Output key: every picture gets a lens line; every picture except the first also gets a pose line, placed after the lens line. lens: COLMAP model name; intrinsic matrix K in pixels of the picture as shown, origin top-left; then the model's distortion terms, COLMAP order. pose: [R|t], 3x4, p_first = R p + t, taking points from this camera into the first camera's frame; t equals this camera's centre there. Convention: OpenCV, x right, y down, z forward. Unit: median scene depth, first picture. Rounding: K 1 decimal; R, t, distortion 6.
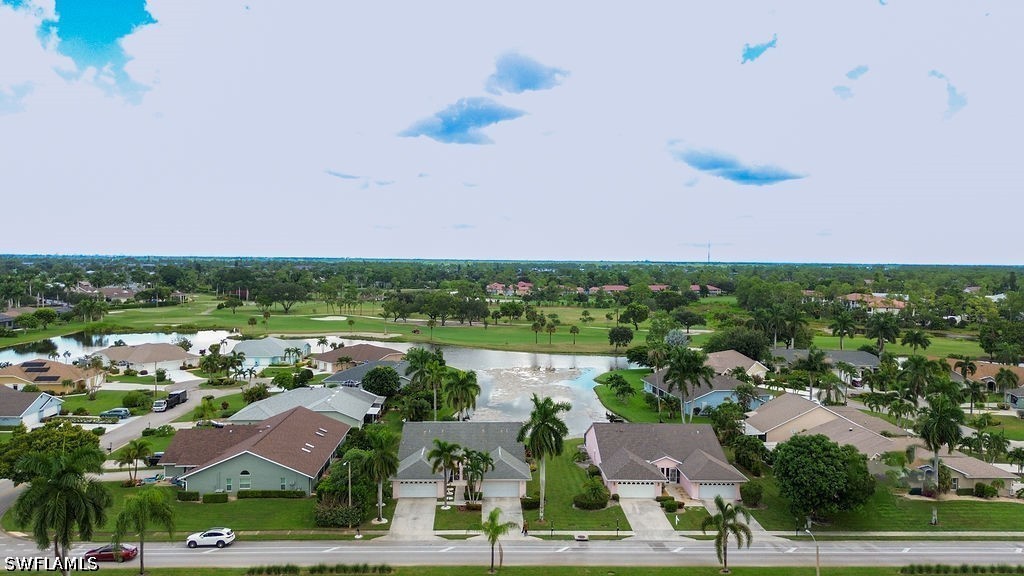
lens RADIAL K [[734.3, 0, 512.0], [0, 734.3, 288.0], [0, 0, 1]] dist [0.048622, -0.032168]
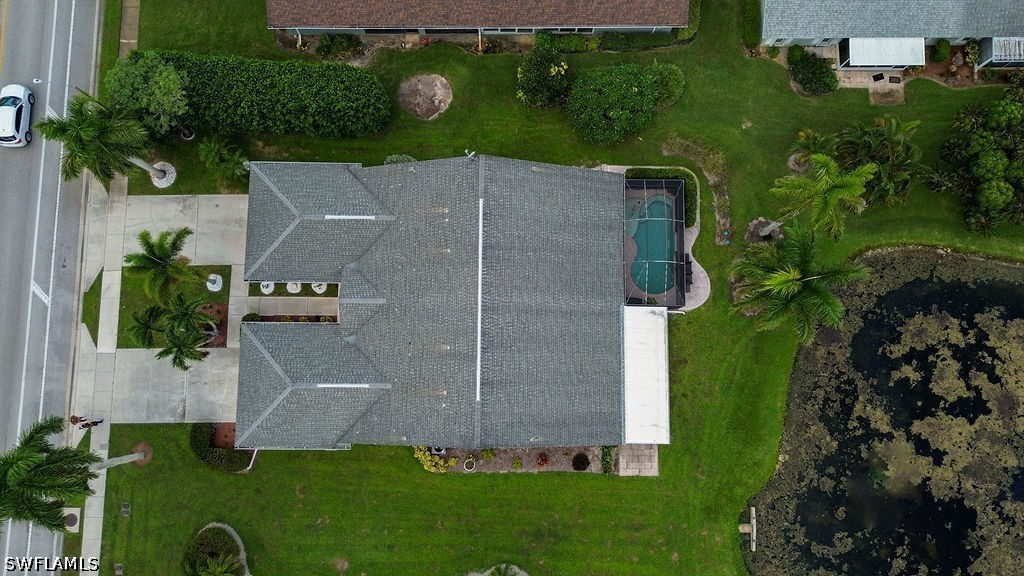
lens RADIAL K [[722.1, 0, 512.0], [0, 722.1, 288.0], [0, 0, 1]] dist [0.076678, -0.084125]
pose [[-0.045631, 0.990373, -0.130687, -0.024359], [-0.062096, 0.127759, 0.989860, -0.243711], [0.997027, 0.053283, 0.055668, 1.144470]]
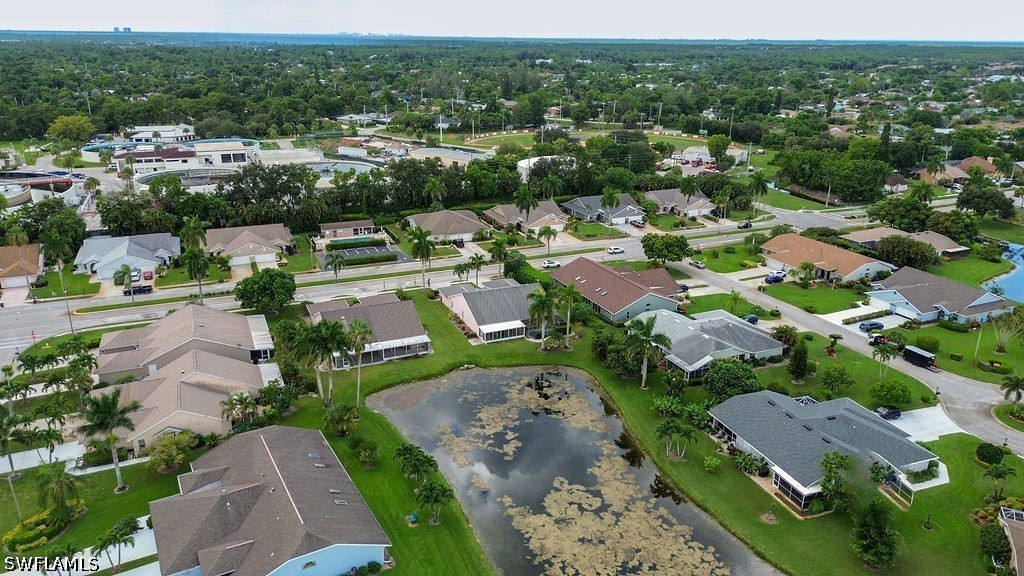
lens RADIAL K [[722.1, 0, 512.0], [0, 722.1, 288.0], [0, 0, 1]] dist [0.076678, -0.084125]
pose [[-0.928516, 0.101046, -0.357277, 0.469545], [-0.040252, 0.929189, 0.367406, -0.374776], [0.369103, 0.355524, -0.858700, 2.522338]]
